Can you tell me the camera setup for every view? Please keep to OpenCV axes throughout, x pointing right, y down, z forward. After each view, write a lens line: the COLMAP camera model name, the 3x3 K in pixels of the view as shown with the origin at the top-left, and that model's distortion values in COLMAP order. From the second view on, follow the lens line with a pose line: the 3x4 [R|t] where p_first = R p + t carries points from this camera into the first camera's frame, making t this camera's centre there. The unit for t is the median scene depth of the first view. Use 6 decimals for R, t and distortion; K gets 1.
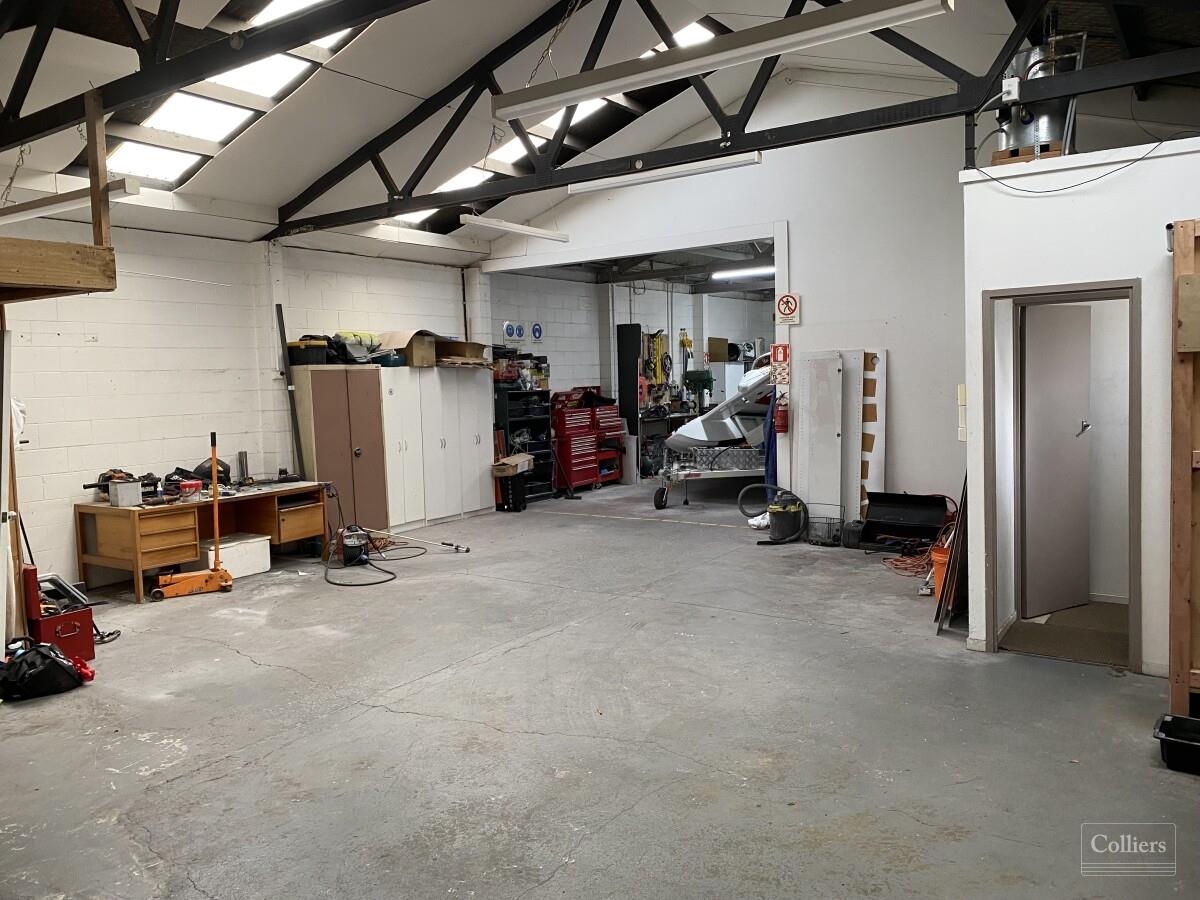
lens RADIAL K [[895.7, 0, 600.2], [0, 895.7, 446.8], [0, 0, 1]] dist [-0.000617, -0.014190]
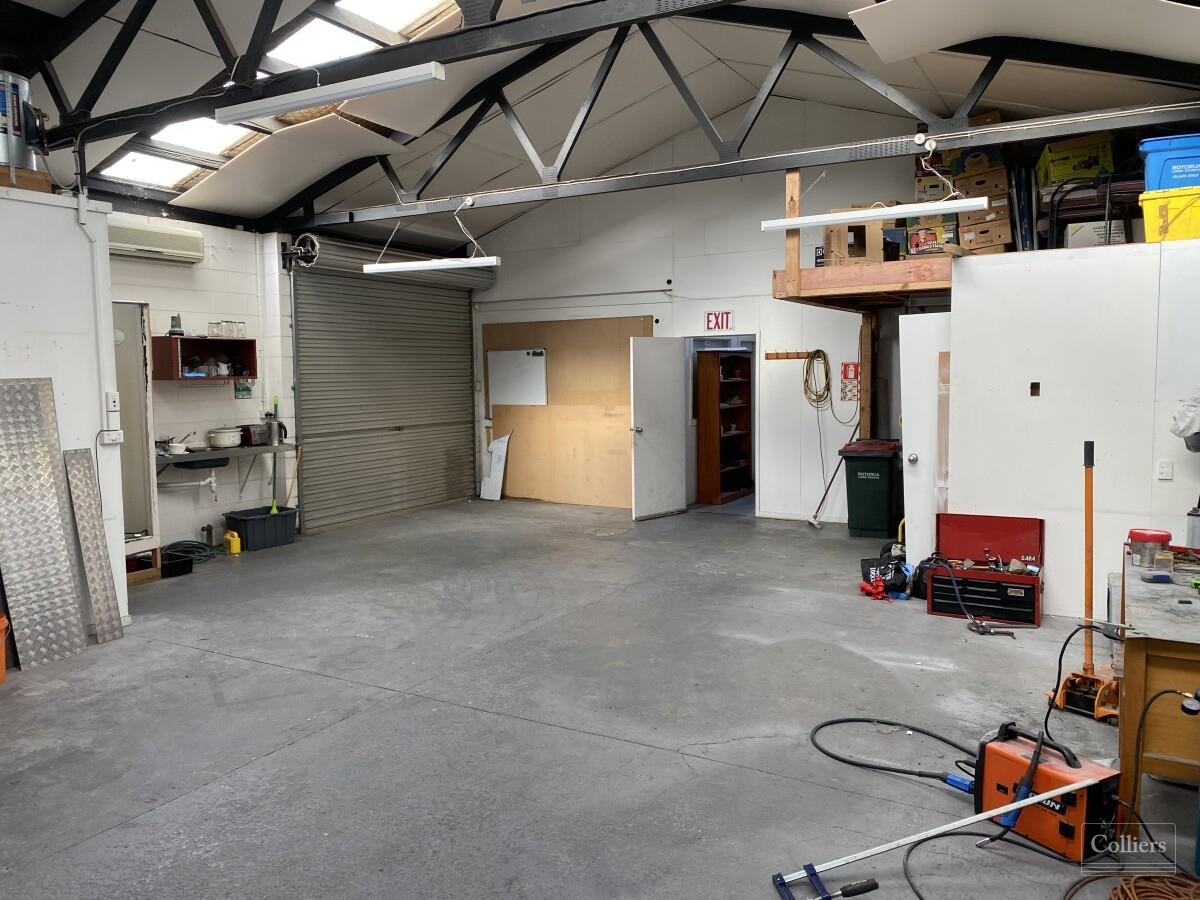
lens RADIAL K [[895.7, 0, 592.8], [0, 895.7, 454.4], [0, 0, 1]] dist [-0.000617, -0.014190]
pose [[-0.996171, 0.046911, -0.073782, -0.092060], [0.033350, 0.983946, 0.175323, -0.151341], [0.080822, 0.172191, -0.981742, 1.948404]]
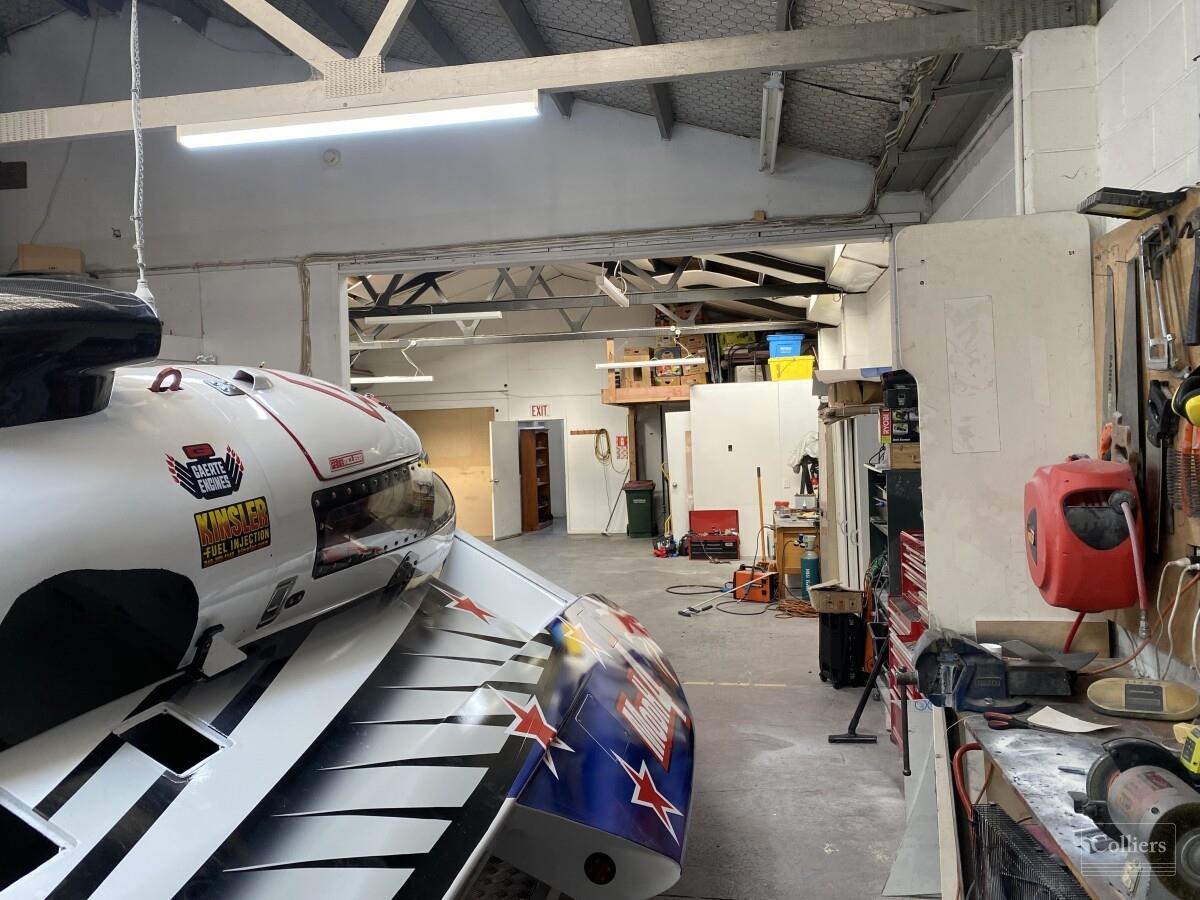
lens RADIAL K [[895.7, 0, 602.0], [0, 895.7, 444.1], [0, 0, 1]] dist [-0.000617, -0.014190]
pose [[-0.902349, 0.058952, -0.426956, 0.460070], [0.019791, 0.995224, 0.095587, -0.239964], [0.430552, 0.077803, -0.899206, 2.691429]]
